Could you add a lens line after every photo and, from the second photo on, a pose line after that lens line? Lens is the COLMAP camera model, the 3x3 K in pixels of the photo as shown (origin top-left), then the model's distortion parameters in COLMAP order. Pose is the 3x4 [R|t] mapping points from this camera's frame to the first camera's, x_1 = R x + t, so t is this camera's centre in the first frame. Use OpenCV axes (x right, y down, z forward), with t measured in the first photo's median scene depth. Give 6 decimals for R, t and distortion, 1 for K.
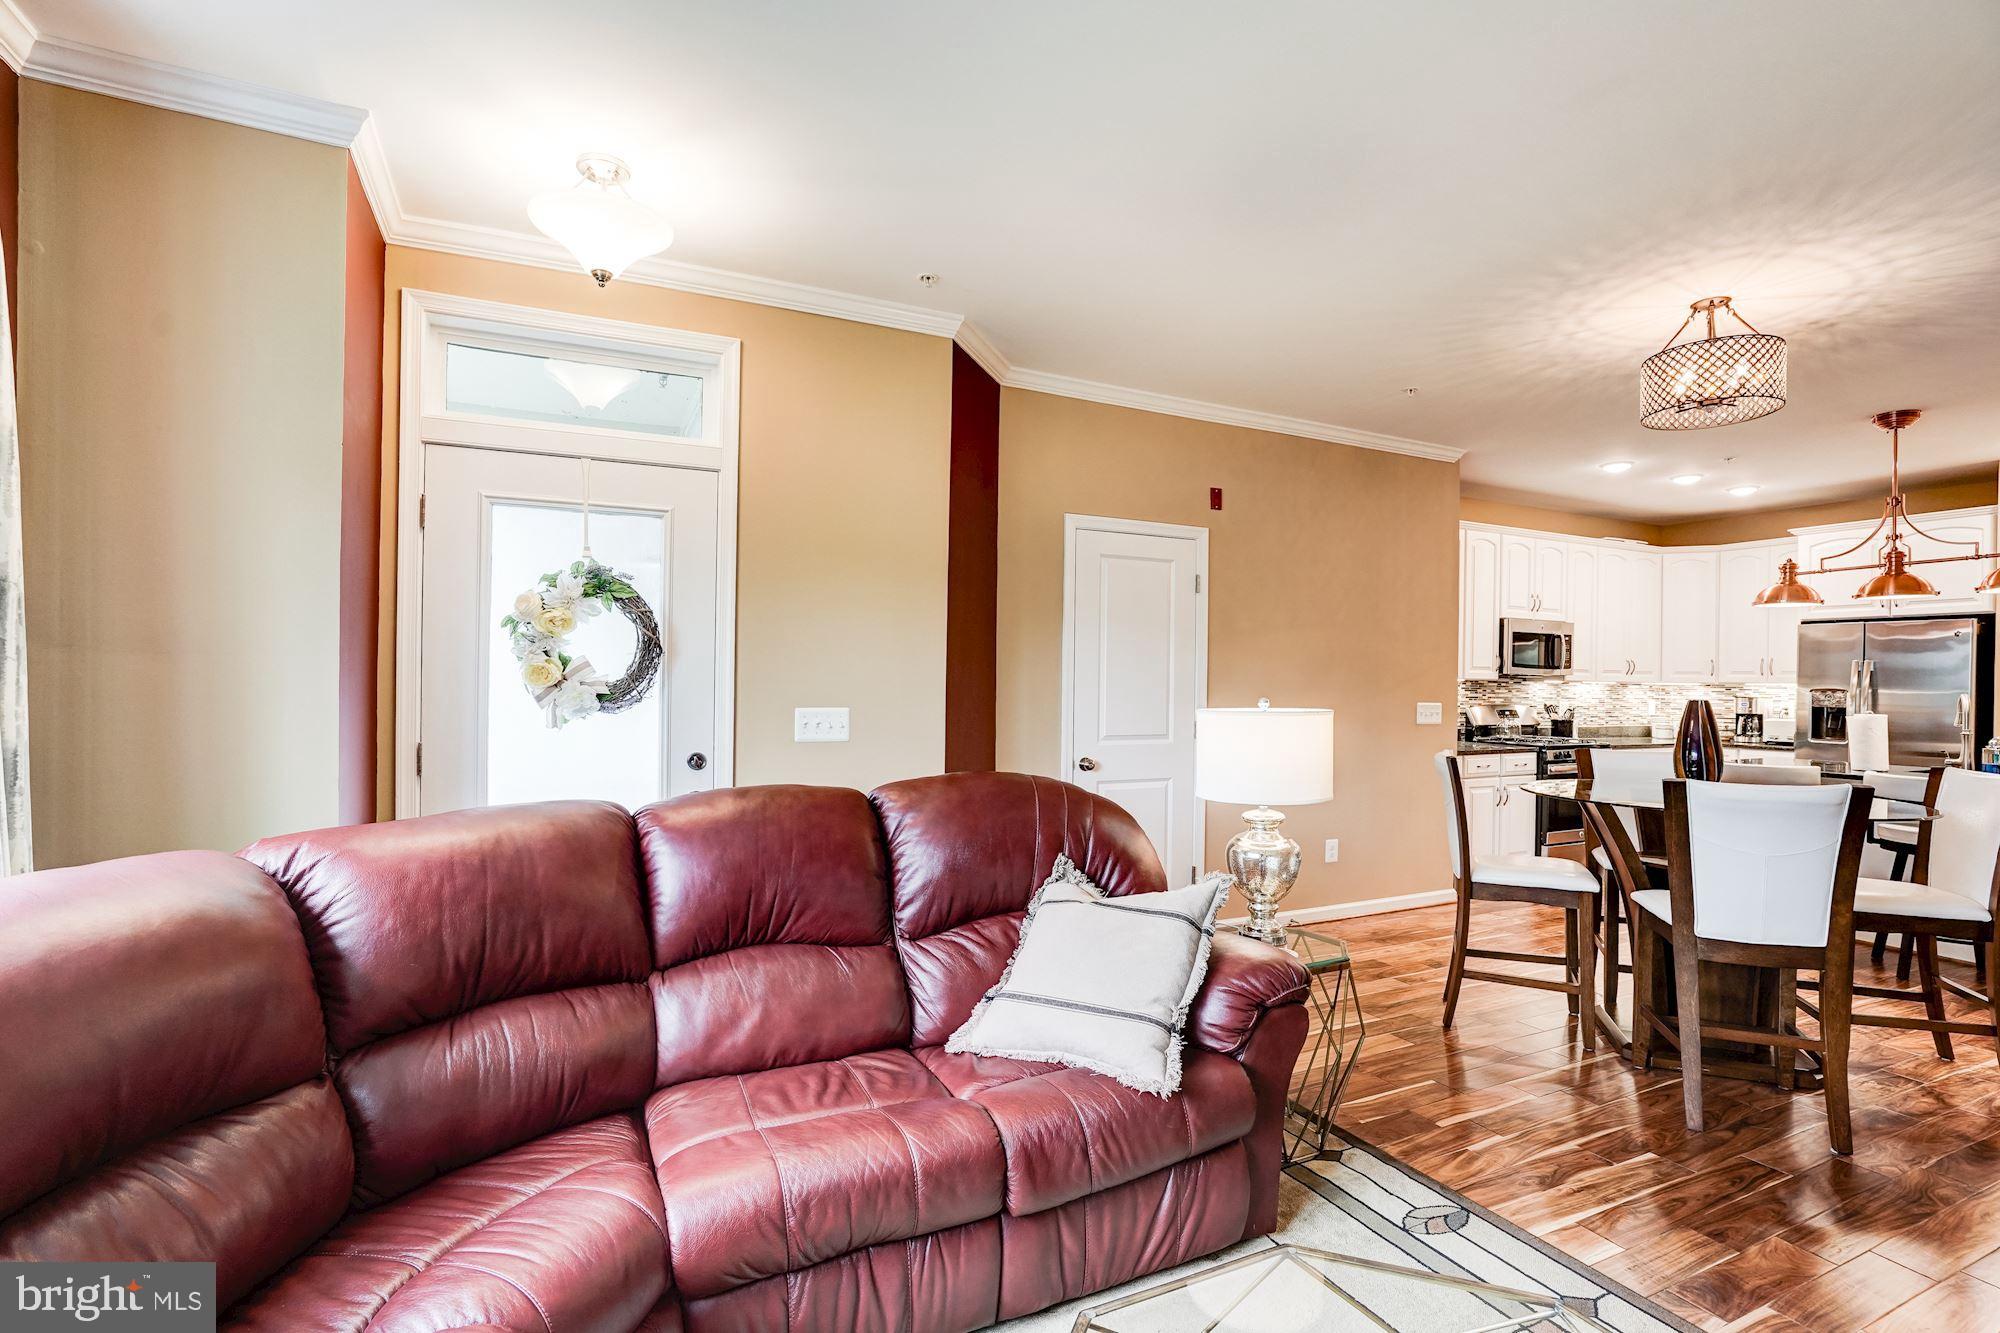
lens RADIAL K [[927.9, 0, 997.8], [0, 927.9, 676.7], [0, 0, 1]] dist [-0.046969, 0.029138]
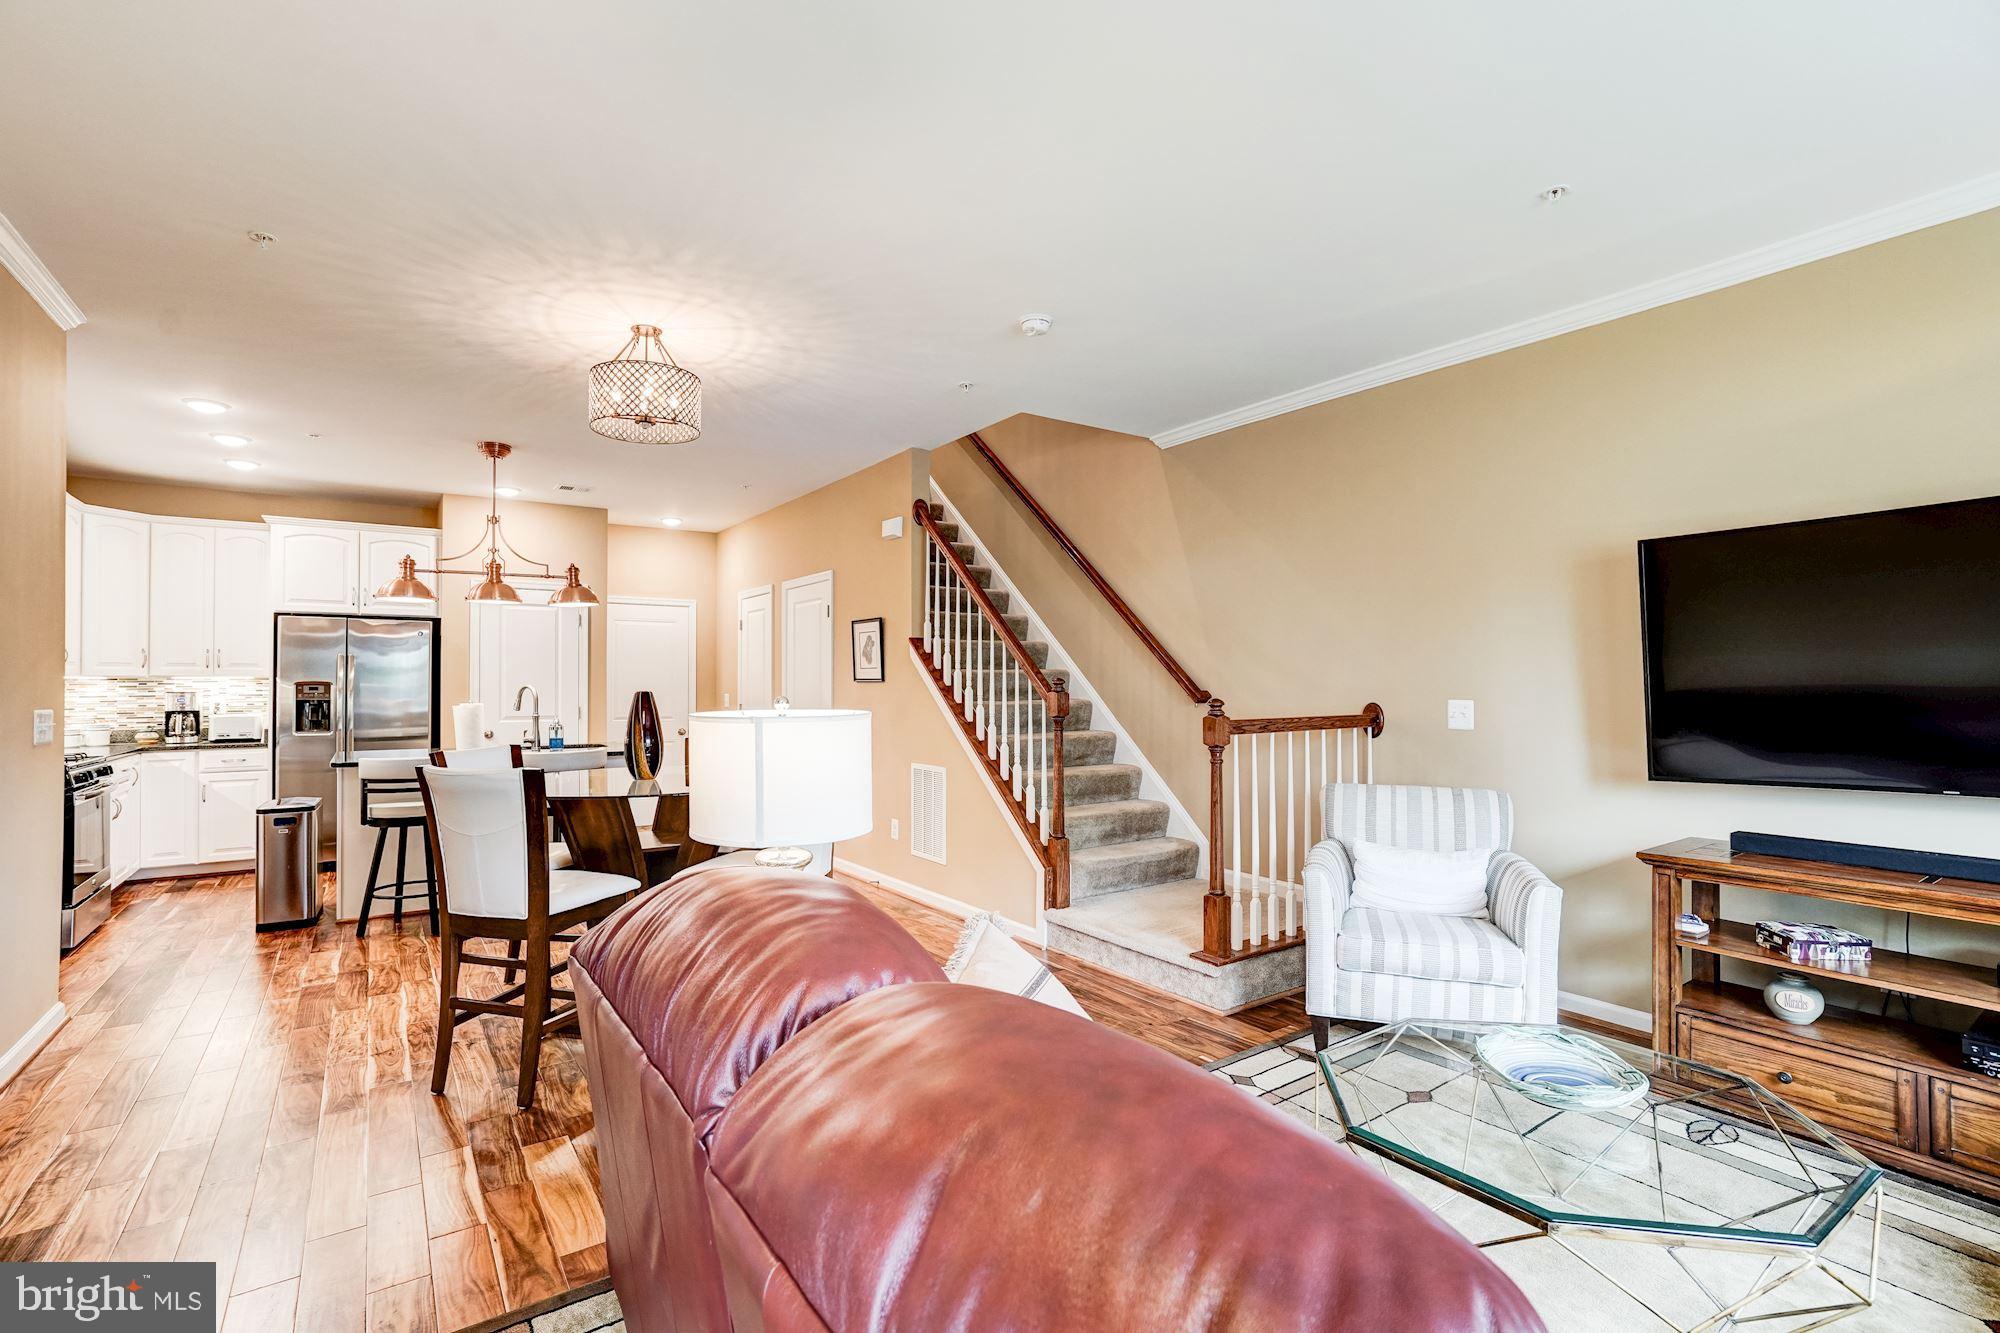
lens RADIAL K [[927.9, 0, 997.8], [0, 927.9, 676.7], [0, 0, 1]] dist [-0.046969, 0.029138]
pose [[-0.156105, -0.003889, 0.987733, -0.198662], [-0.004720, 0.999984, 0.003191, 0.001020], [-0.987729, -0.004164, -0.156120, 0.396823]]
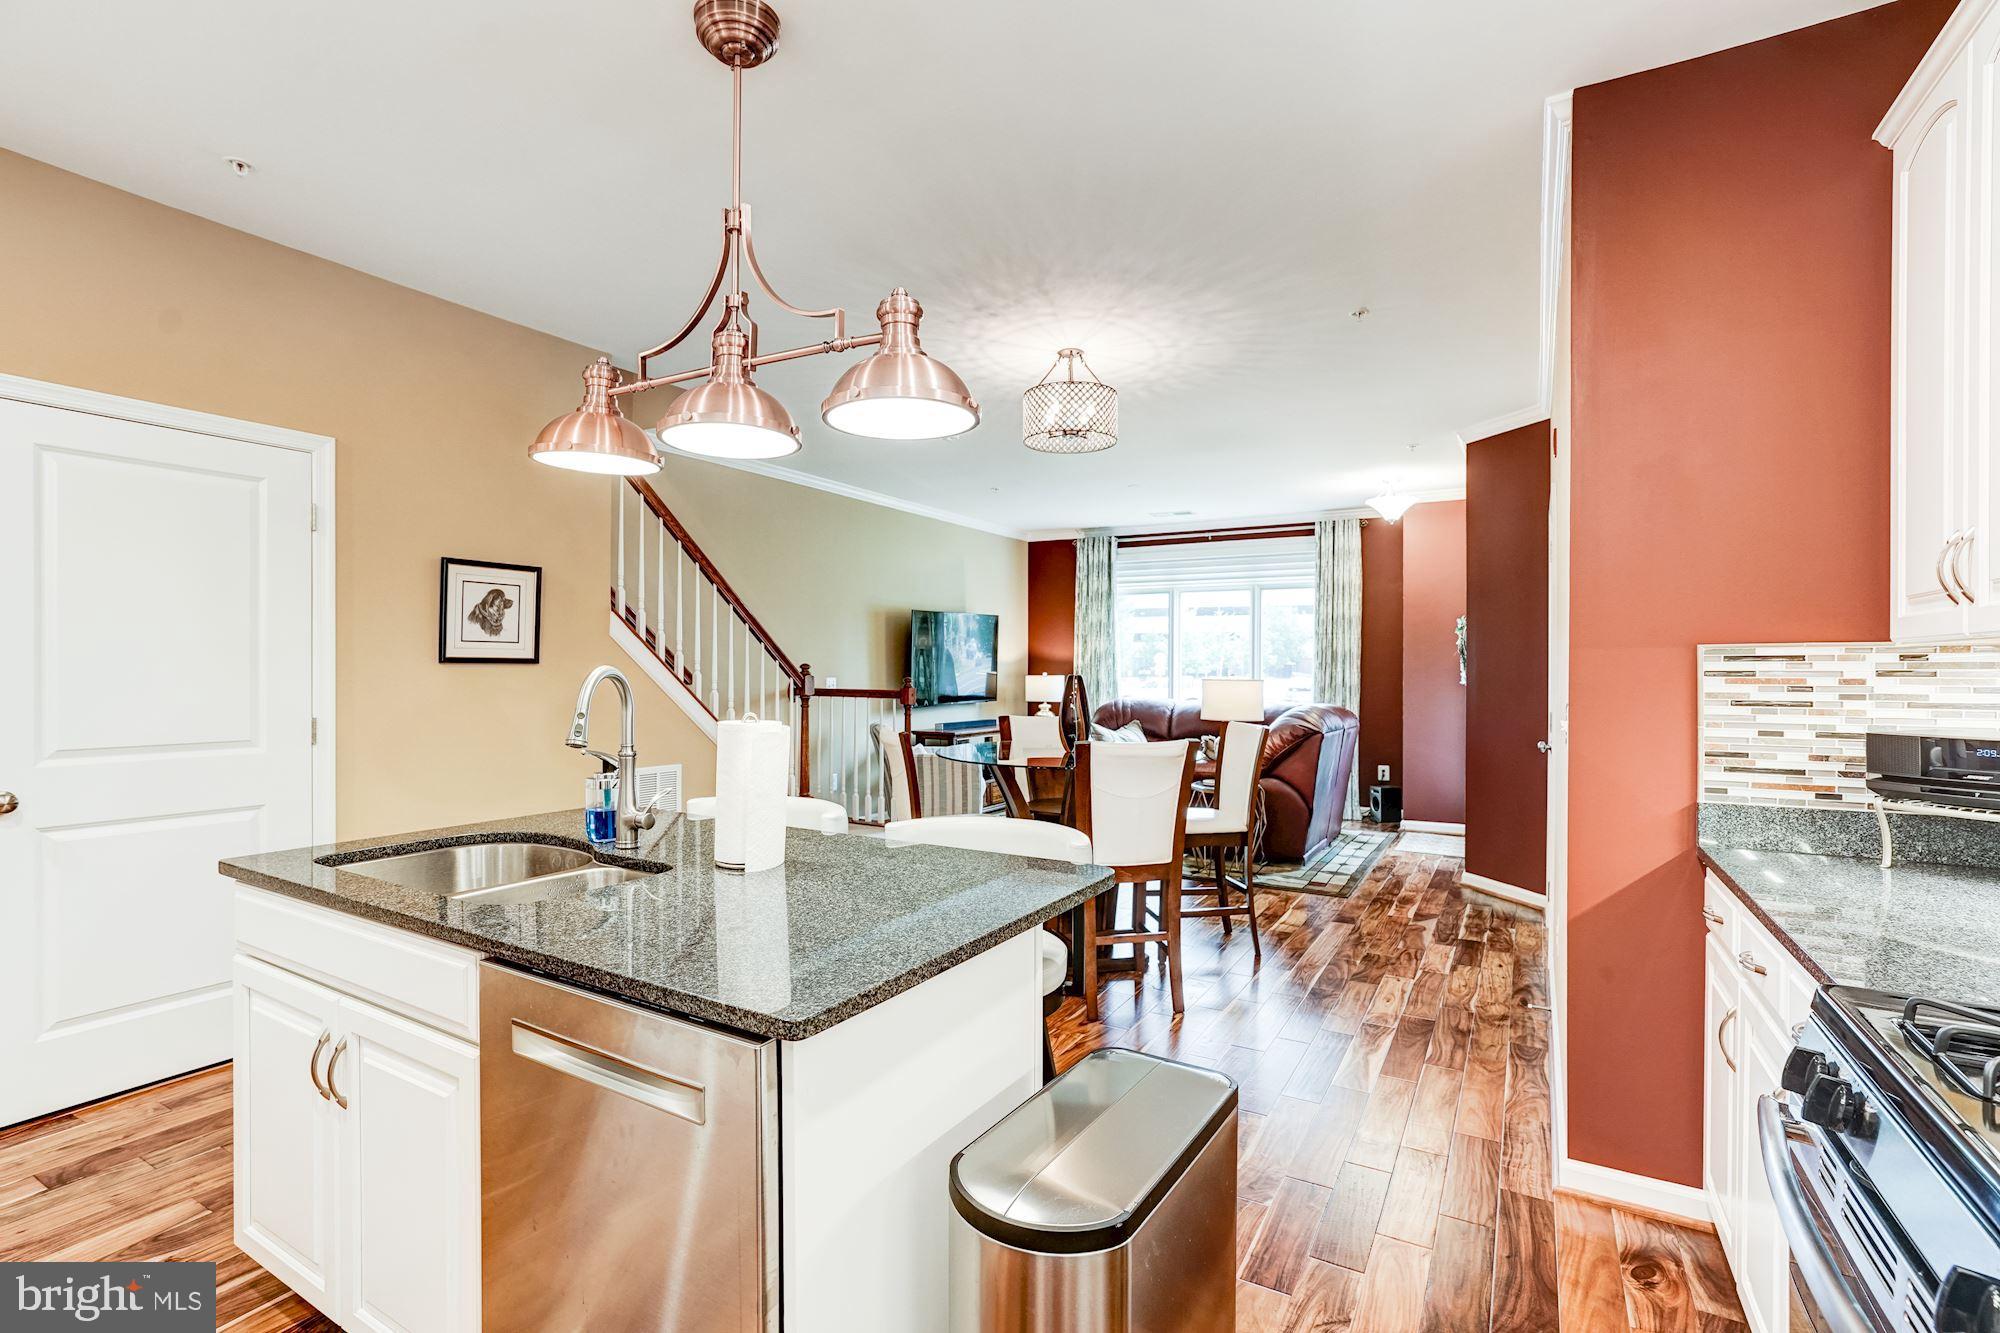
lens RADIAL K [[927.9, 0, 997.8], [0, 927.9, 676.7], [0, 0, 1]] dist [-0.046969, 0.029138]
pose [[-0.828485, -0.011615, -0.559891, 0.817950], [-0.011370, 0.999928, -0.003920, 0.016609], [0.559896, 0.003119, -0.828557, 1.040212]]
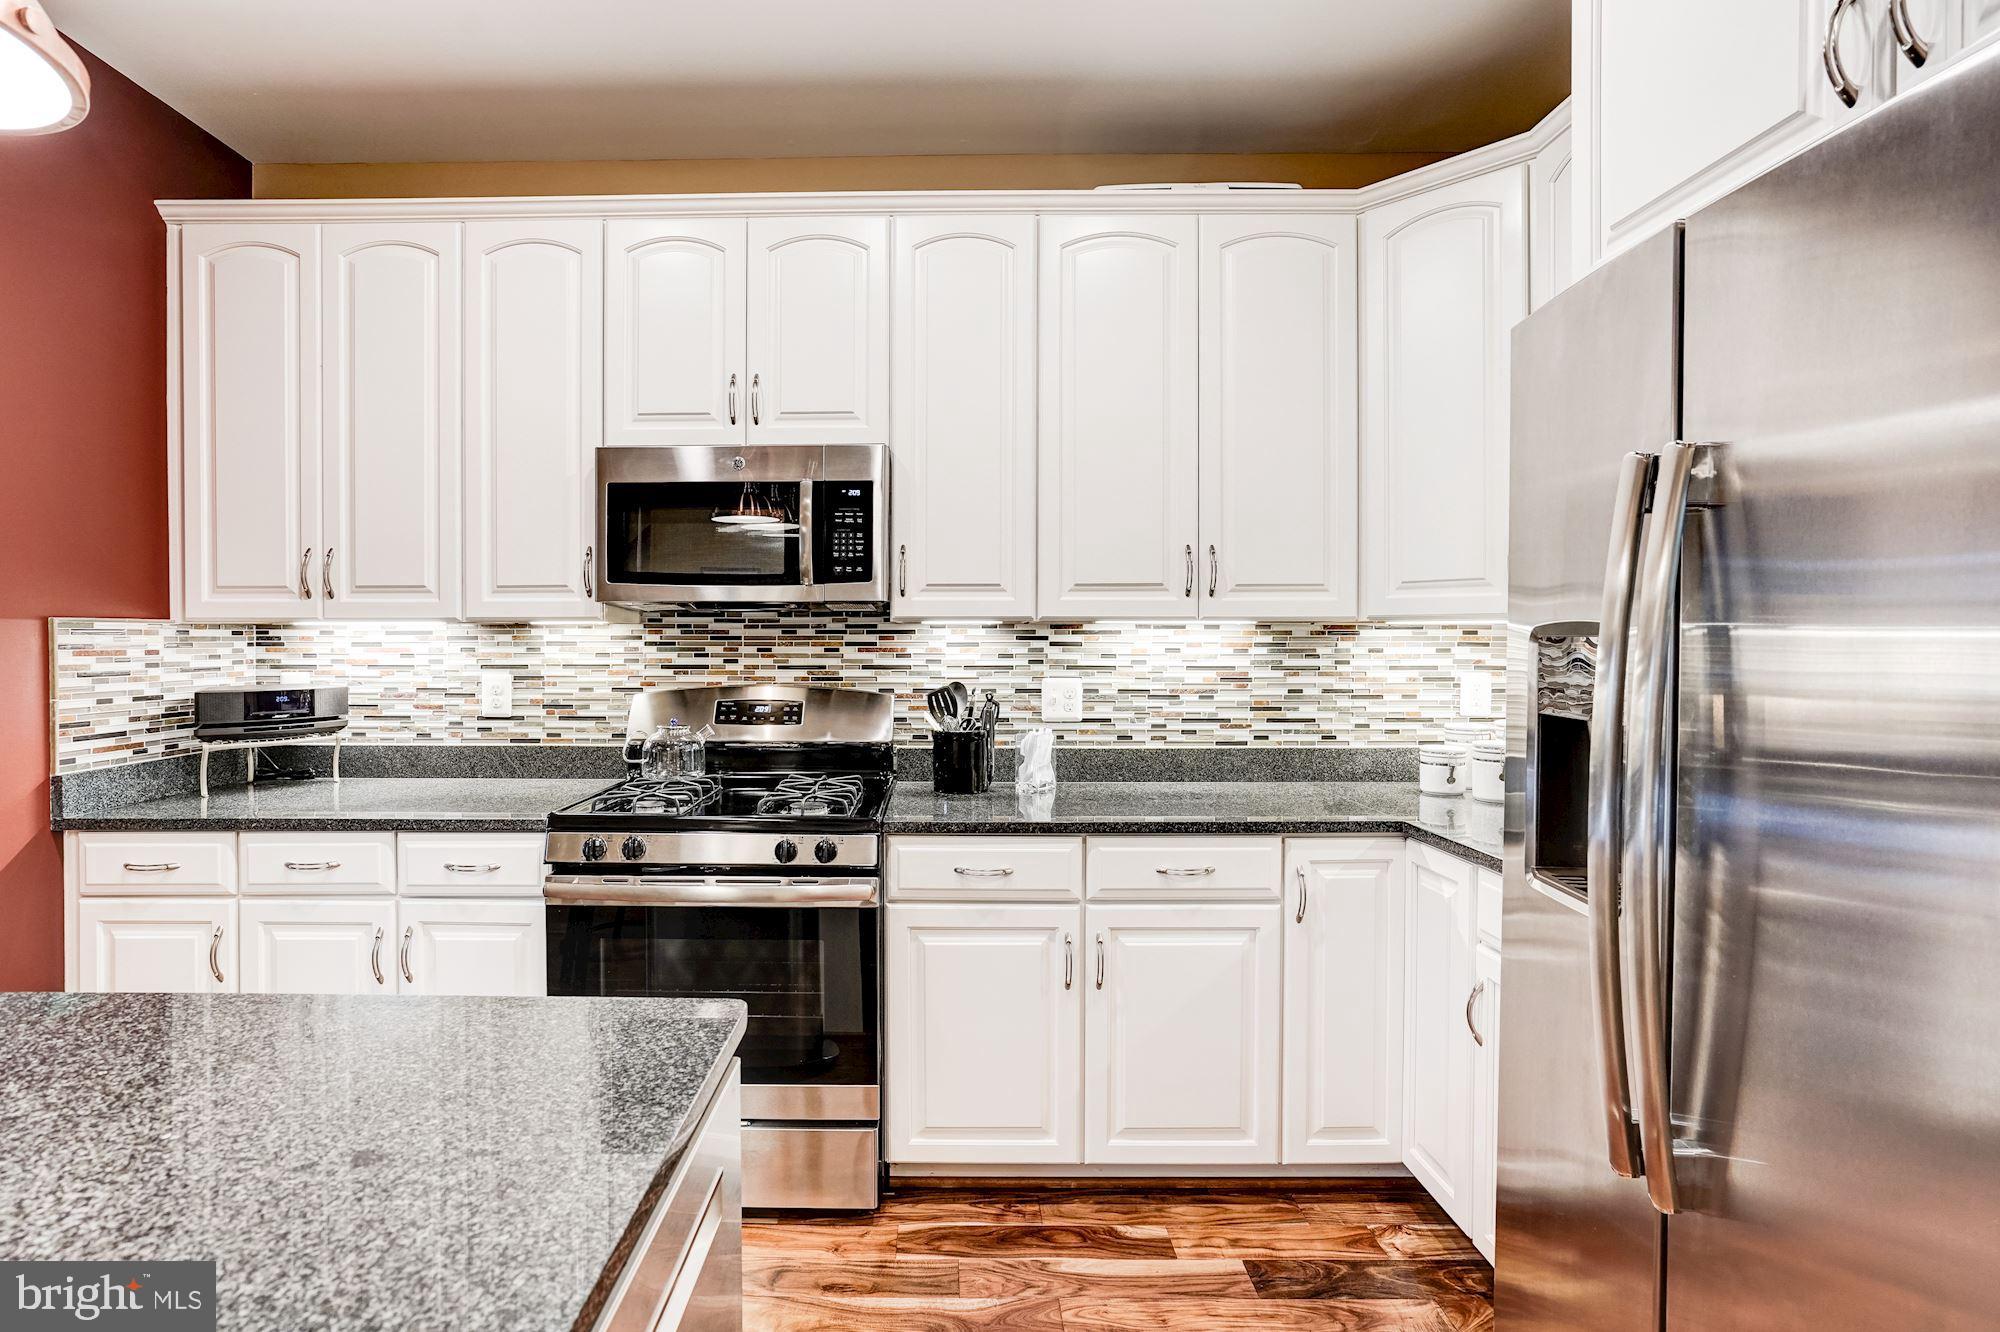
lens RADIAL K [[945.6, 0, 943.0], [0, 945.6, 654.0], [0, 0, 1]] dist [-0.046102, 0.023312]
pose [[0.895157, -0.008763, -0.445665, 0.857659], [0.015587, 0.999811, 0.011648, 0.015173], [0.445479, -0.017373, 0.895124, 0.748509]]
